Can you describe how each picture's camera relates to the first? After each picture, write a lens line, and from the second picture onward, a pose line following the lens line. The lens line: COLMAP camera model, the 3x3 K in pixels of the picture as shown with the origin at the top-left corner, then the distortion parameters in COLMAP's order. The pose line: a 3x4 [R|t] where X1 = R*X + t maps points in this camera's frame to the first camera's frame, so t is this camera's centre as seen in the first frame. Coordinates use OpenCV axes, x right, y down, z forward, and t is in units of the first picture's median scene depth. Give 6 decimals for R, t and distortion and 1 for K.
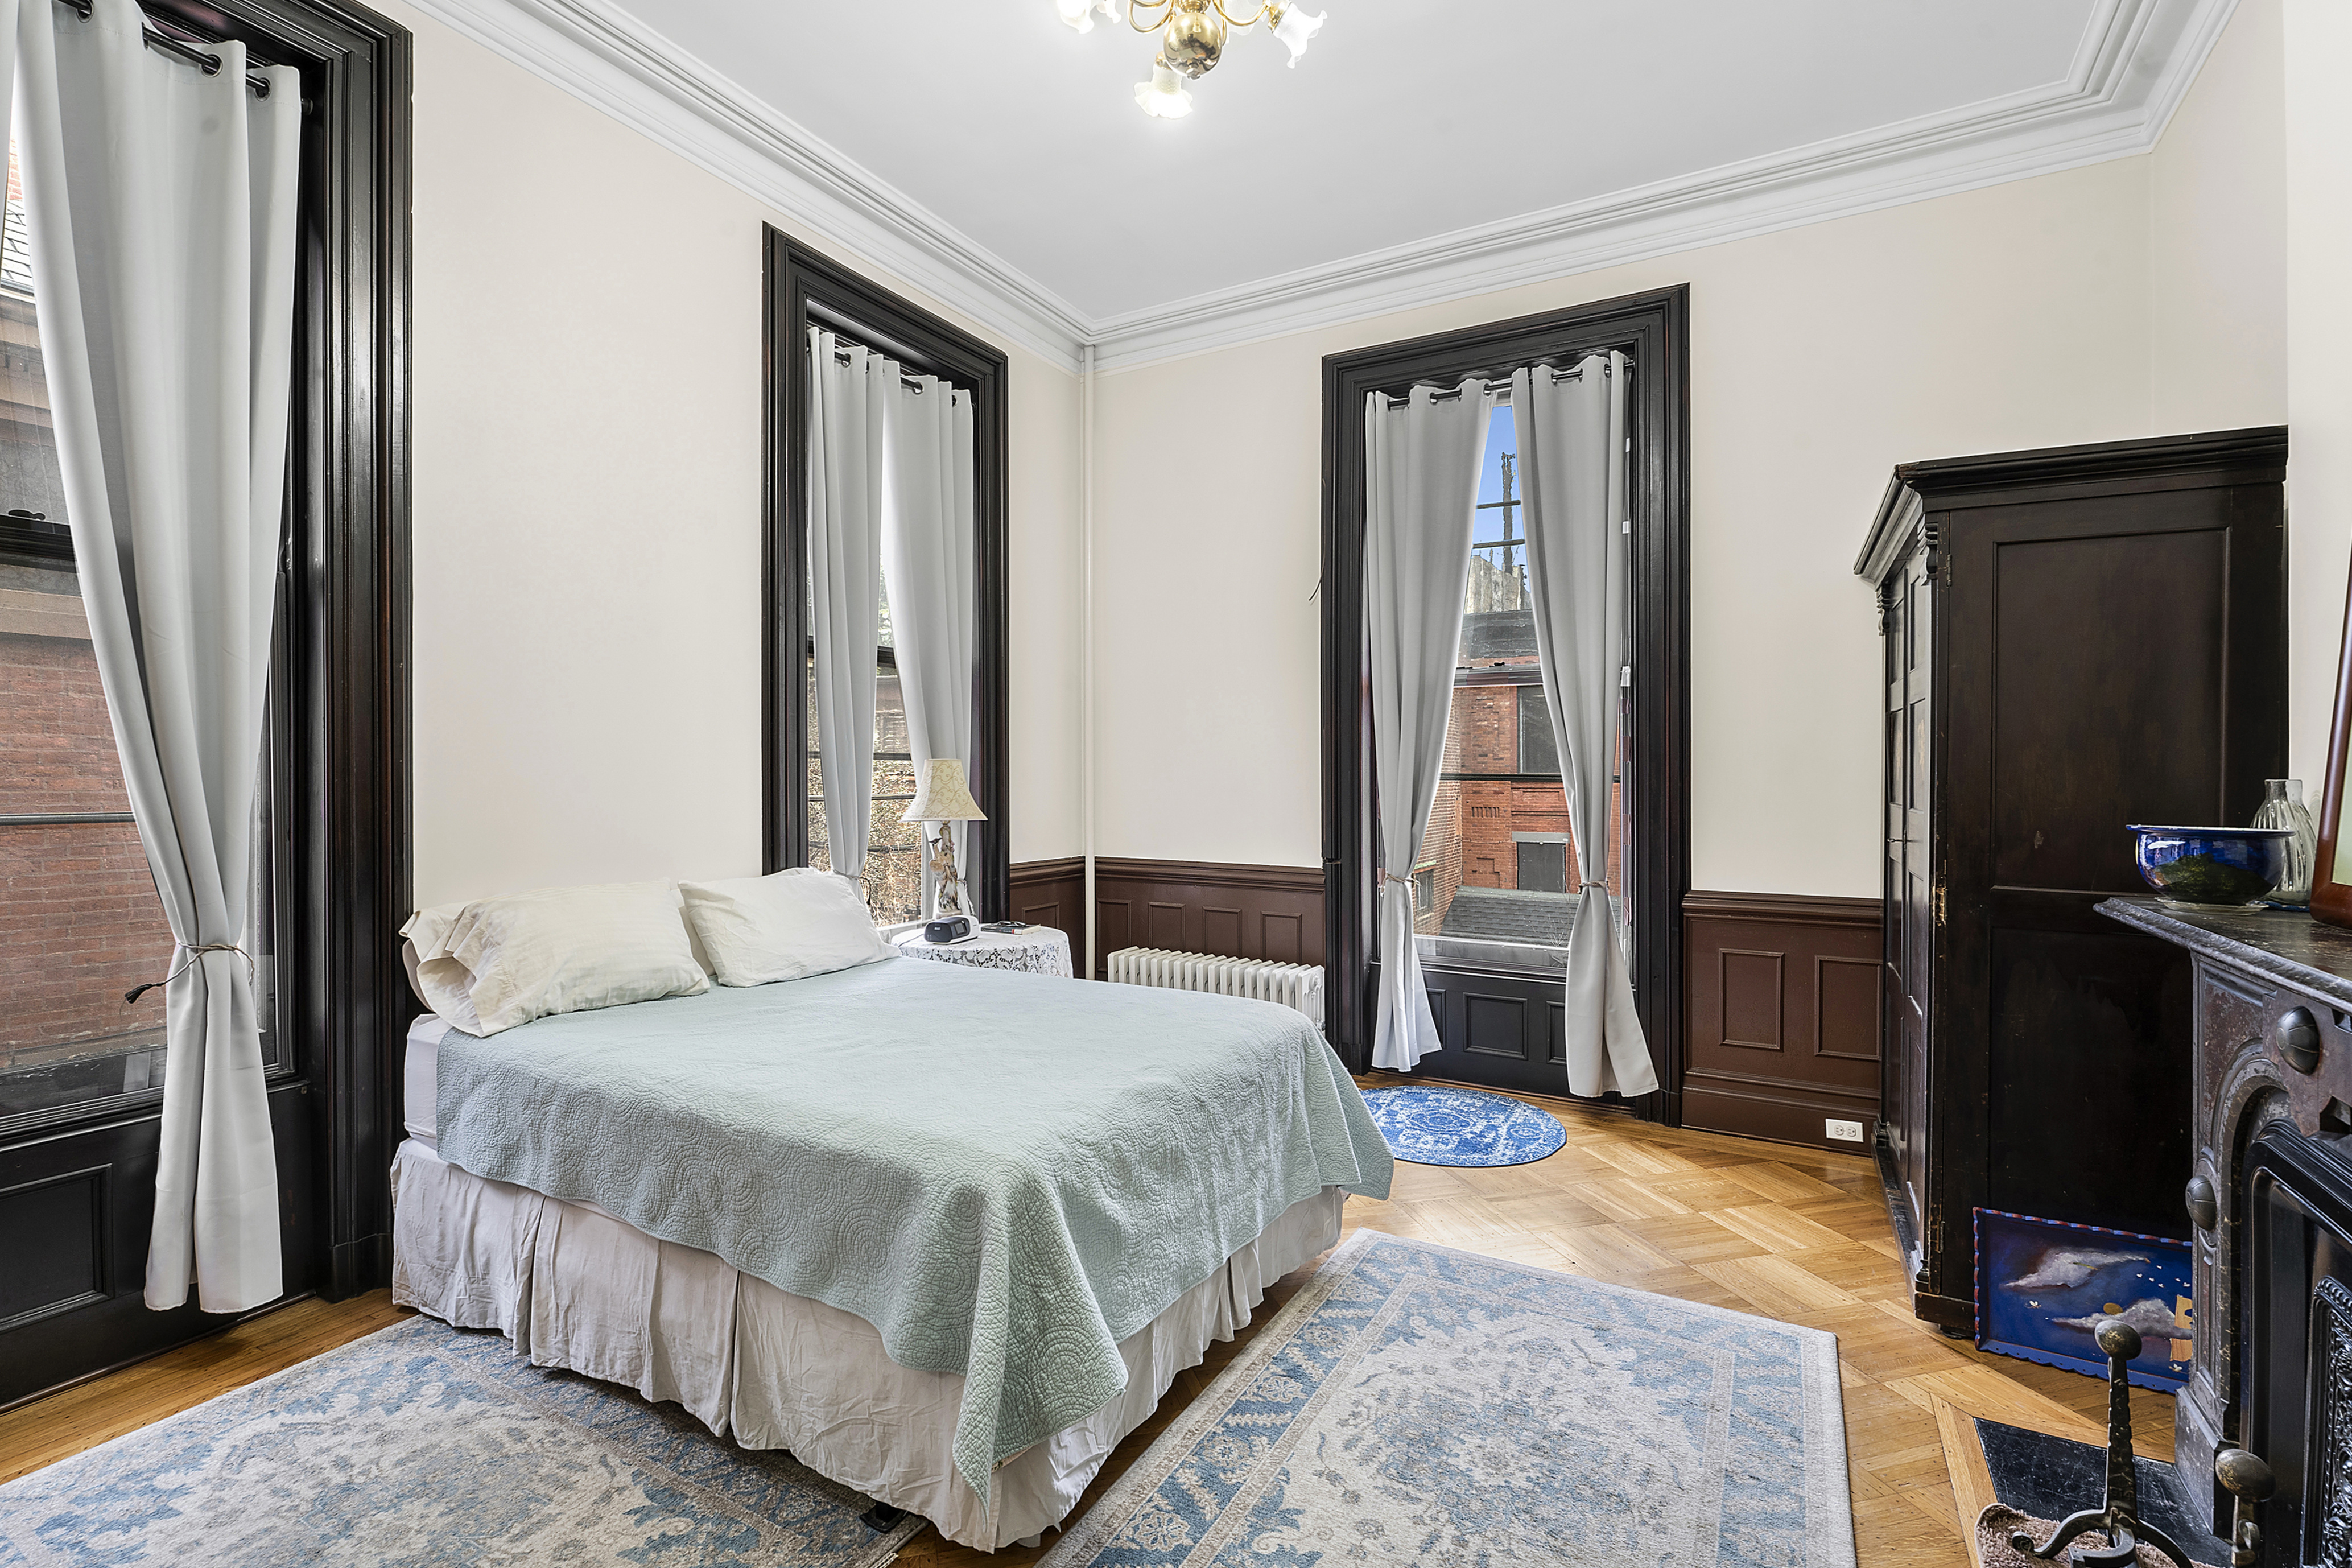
lens RADIAL K [[1061.5, 0, 1177.0], [0, 1061.5, 776.1], [0, 0, 1]] dist [-0.002360, -0.001112]
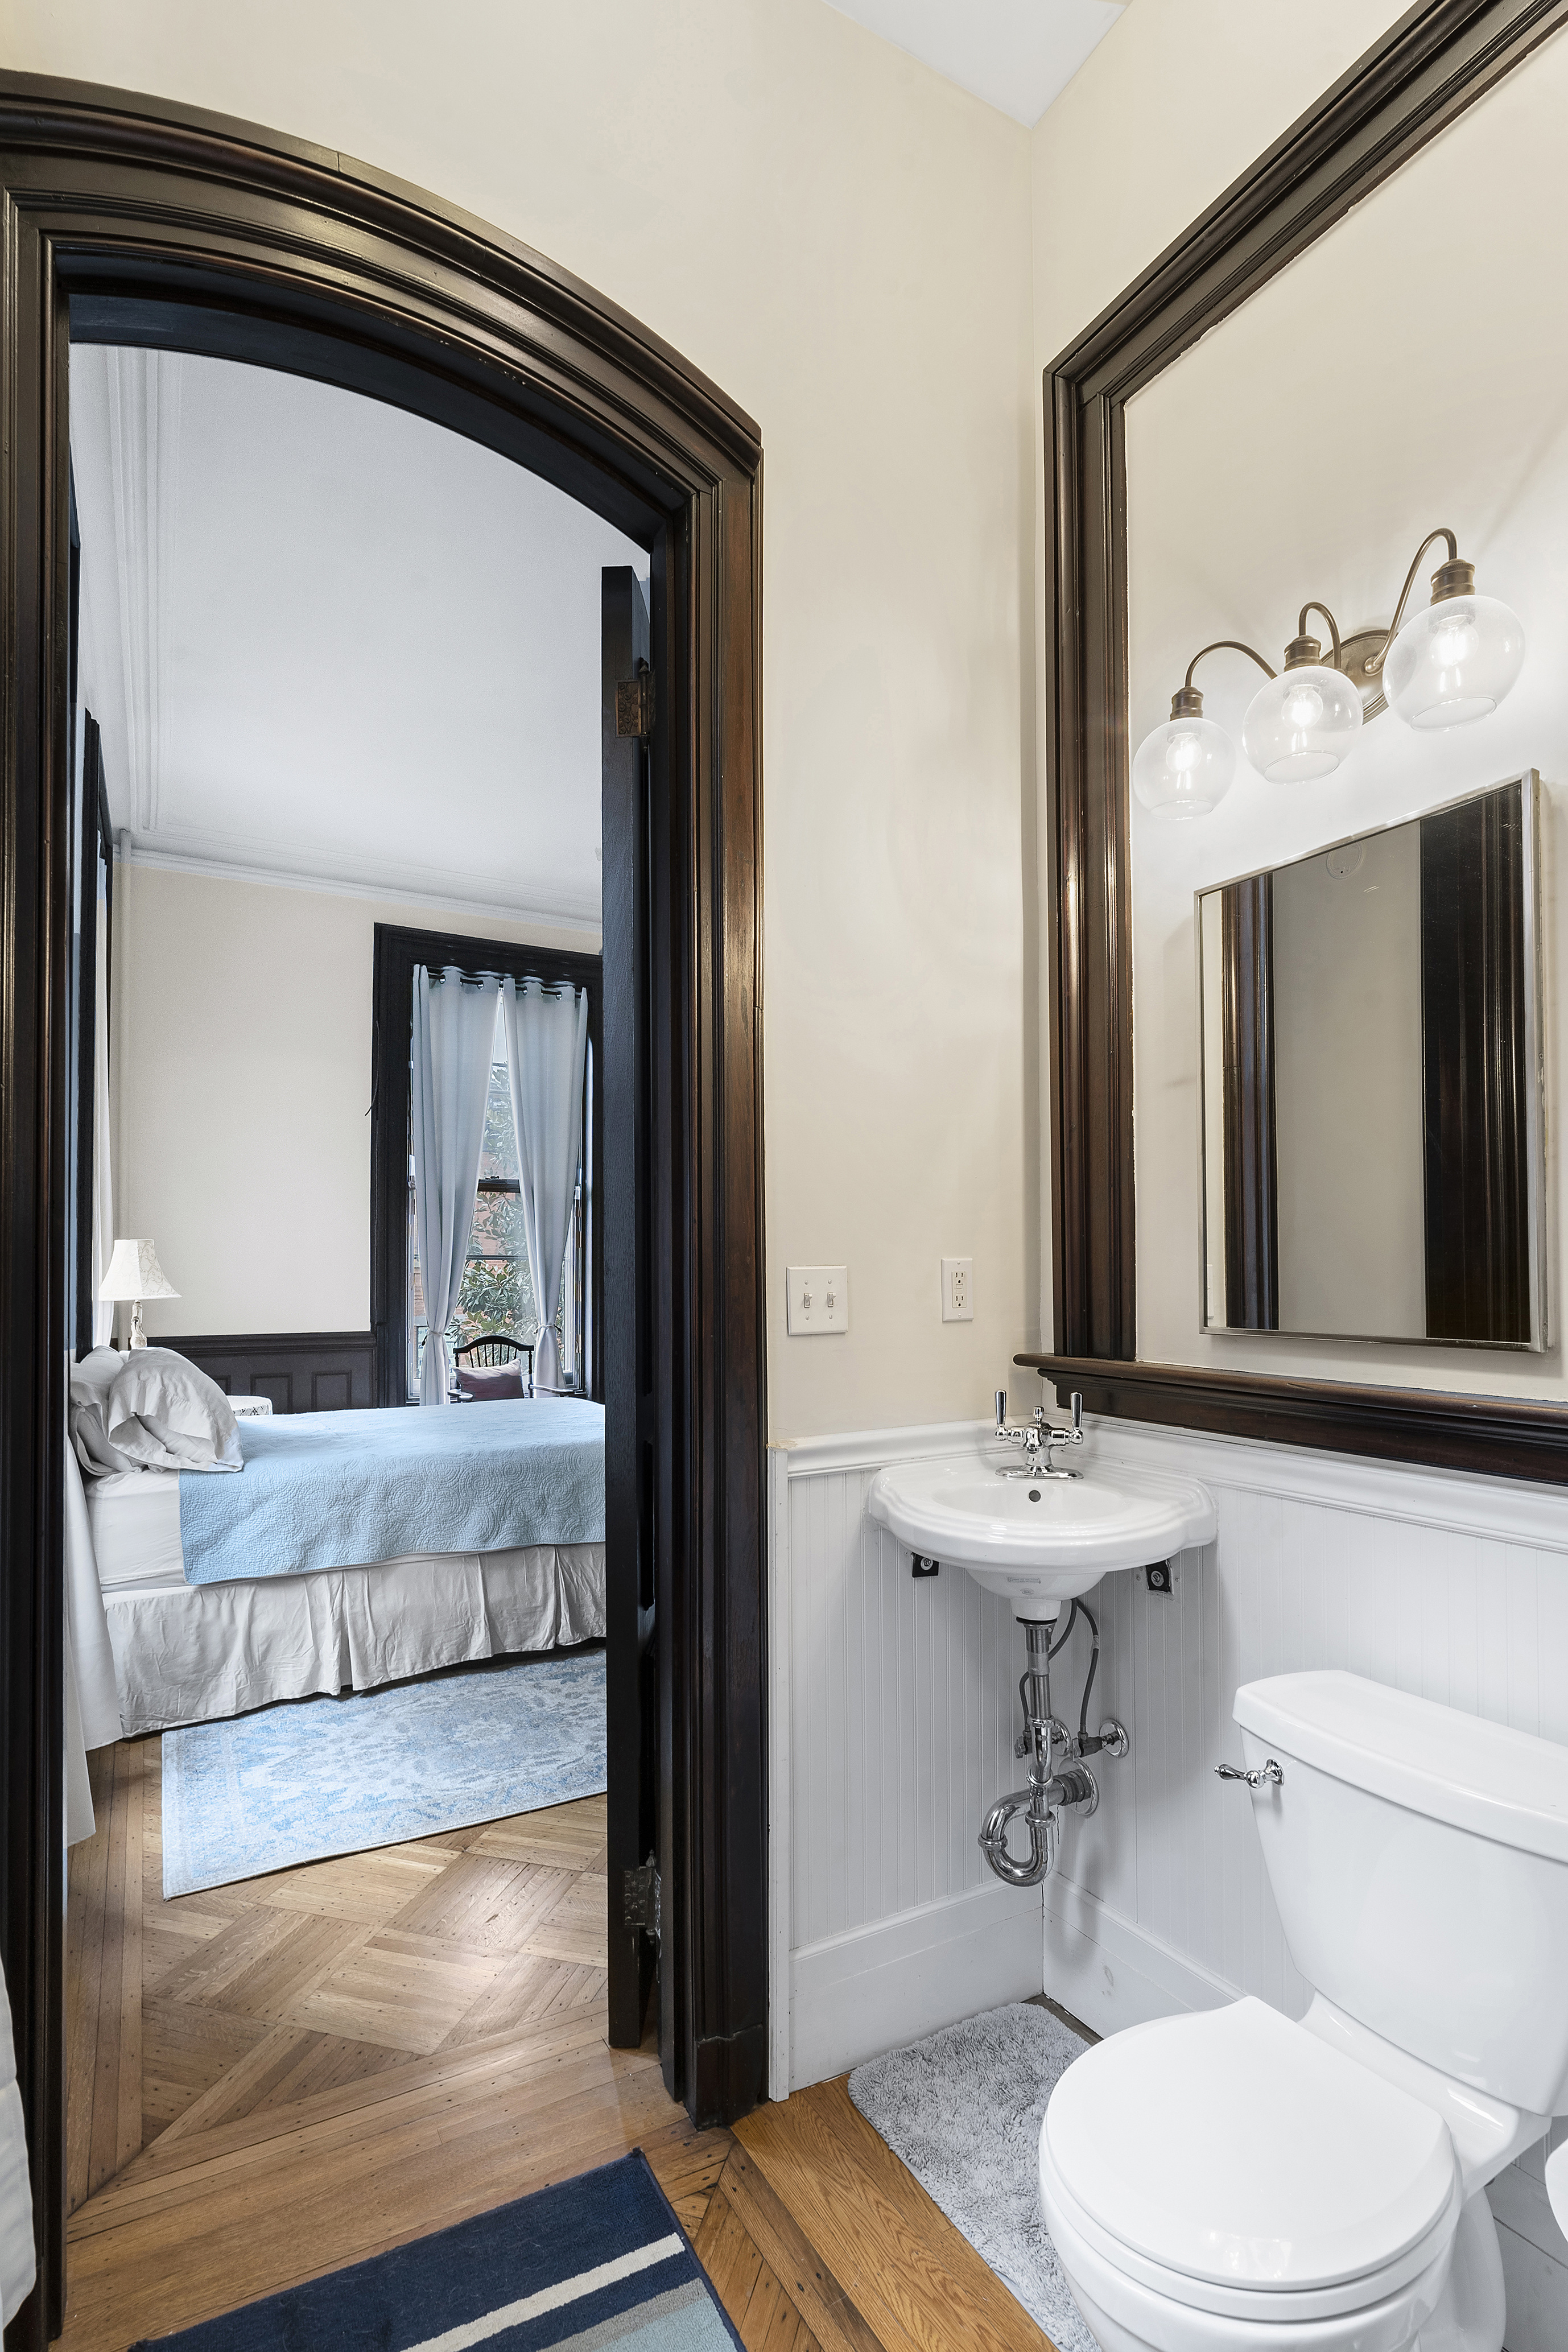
lens RADIAL K [[1144.2, 0, 782.1], [0, 1144.2, 1242.8], [0, 0, 1]] dist [0.000284, 0.000086]
pose [[0.510677, 0.009397, 0.859721, -1.434860], [0.007517, 0.999853, -0.015394, 0.012311], [-0.859740, 0.014324, 0.510532, -0.190510]]
